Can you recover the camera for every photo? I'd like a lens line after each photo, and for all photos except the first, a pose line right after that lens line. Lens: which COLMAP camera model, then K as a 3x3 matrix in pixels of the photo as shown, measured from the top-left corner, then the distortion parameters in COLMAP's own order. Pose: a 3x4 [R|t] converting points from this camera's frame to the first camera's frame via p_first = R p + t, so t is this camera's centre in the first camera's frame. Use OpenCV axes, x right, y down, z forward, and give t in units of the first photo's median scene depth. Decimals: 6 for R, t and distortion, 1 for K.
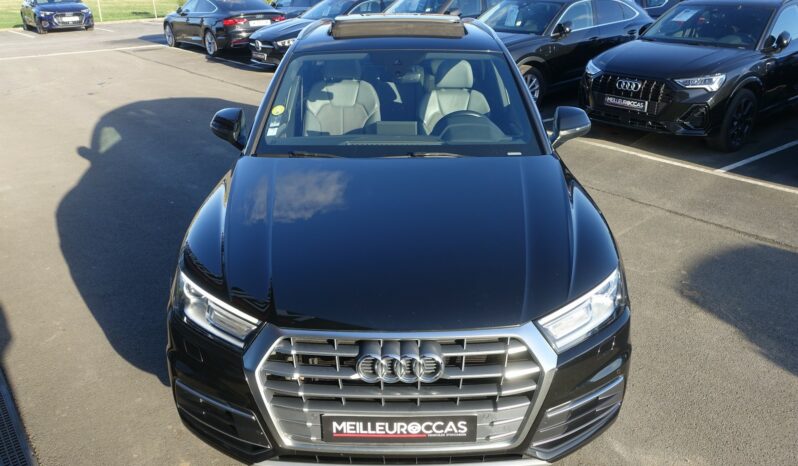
lens RADIAL K [[672.2, 0, 399.0], [0, 672.2, 233.0], [0, 0, 1]] dist [0.008282, 0.000226]
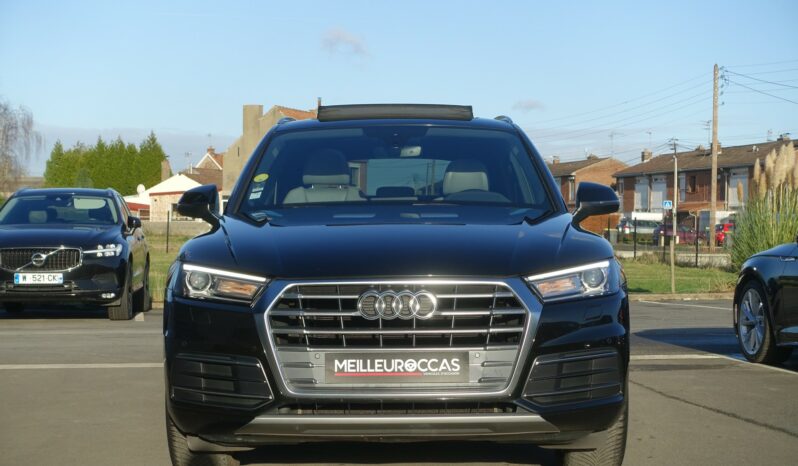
lens RADIAL K [[1619.1, 0, 399.0], [0, 1619.1, 233.0], [0, 0, 1]] dist [0.053331, 0.072434]
pose [[0.999996, -0.002547, -0.001234, 0.007921], [0.001892, 0.925943, -0.377657, 1.067090], [0.002104, 0.377654, 0.925945, -1.467153]]
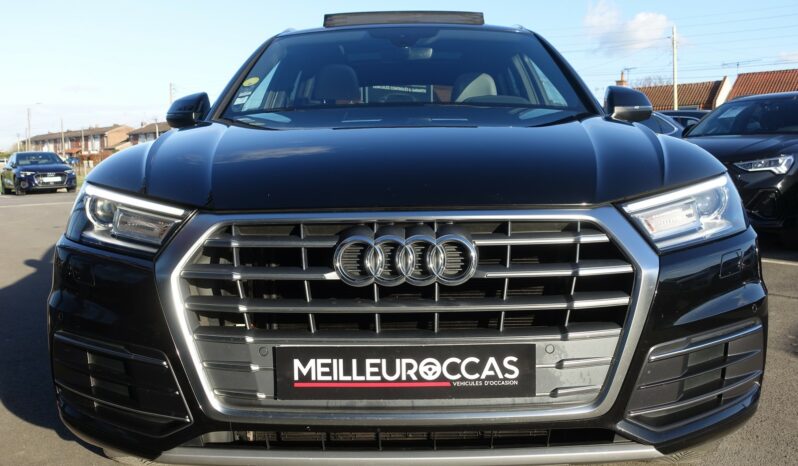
lens RADIAL K [[758.8, 0, 399.0], [0, 758.8, 233.0], [0, 0, 1]] dist [-0.028987, 0.008091]
pose [[0.999863, -0.007938, -0.014526, 0.005946], [0.003494, 0.958946, -0.283568, 0.363556], [0.016180, 0.283478, 0.958842, 0.322616]]
